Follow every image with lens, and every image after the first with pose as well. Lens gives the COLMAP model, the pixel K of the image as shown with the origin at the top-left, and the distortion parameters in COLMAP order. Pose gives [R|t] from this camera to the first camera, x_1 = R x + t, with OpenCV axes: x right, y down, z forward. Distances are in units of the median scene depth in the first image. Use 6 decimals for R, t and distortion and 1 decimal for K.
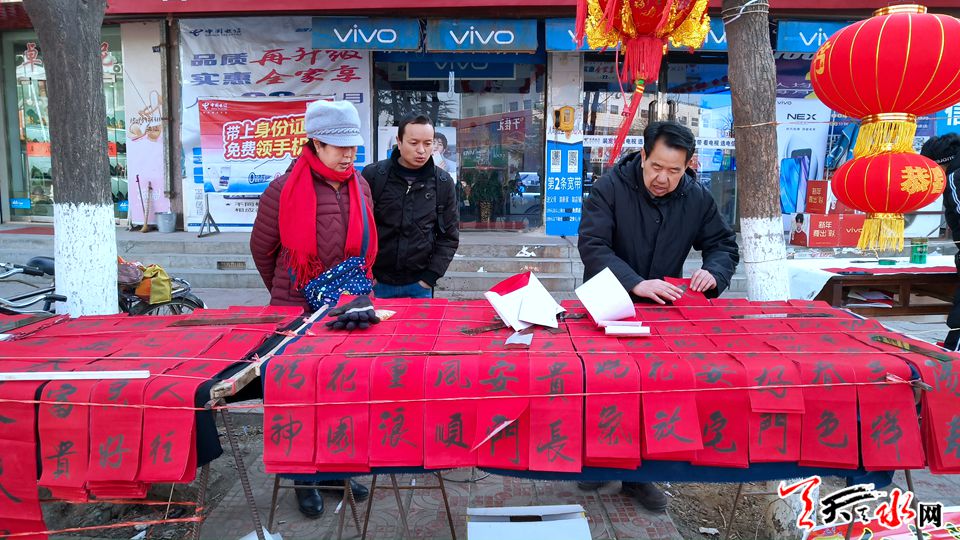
lens RADIAL K [[721.6, 0, 479.8], [0, 721.6, 270.9], [0, 0, 1]] dist [0.003213, 0.000968]
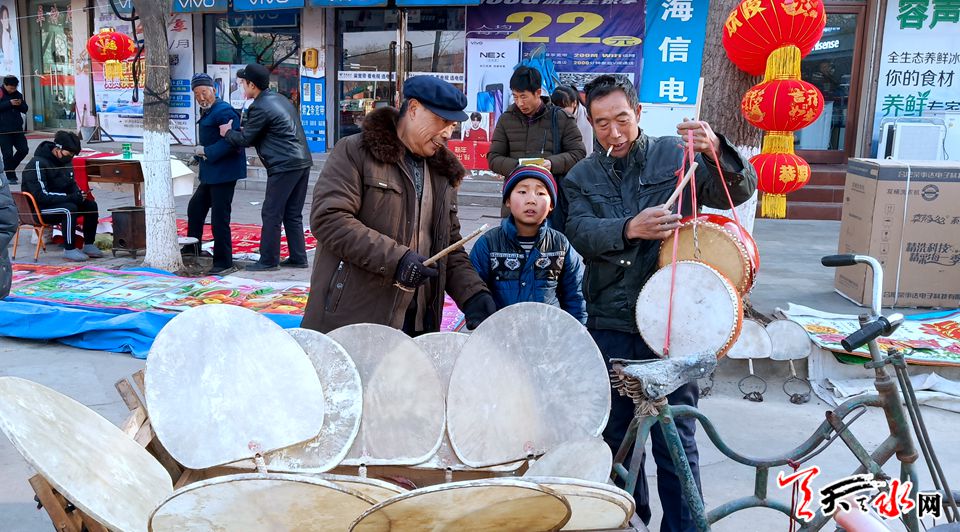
lens RADIAL K [[849.9, 0, 479.8], [0, 849.9, 265.8], [0, 0, 1]] dist [-0.021181, 0.000083]
pose [[0.916790, 0.091363, -0.388780, 0.978768], [-0.067567, 0.994931, 0.074477, 0.017770], [0.393614, -0.042011, 0.918316, -0.247262]]
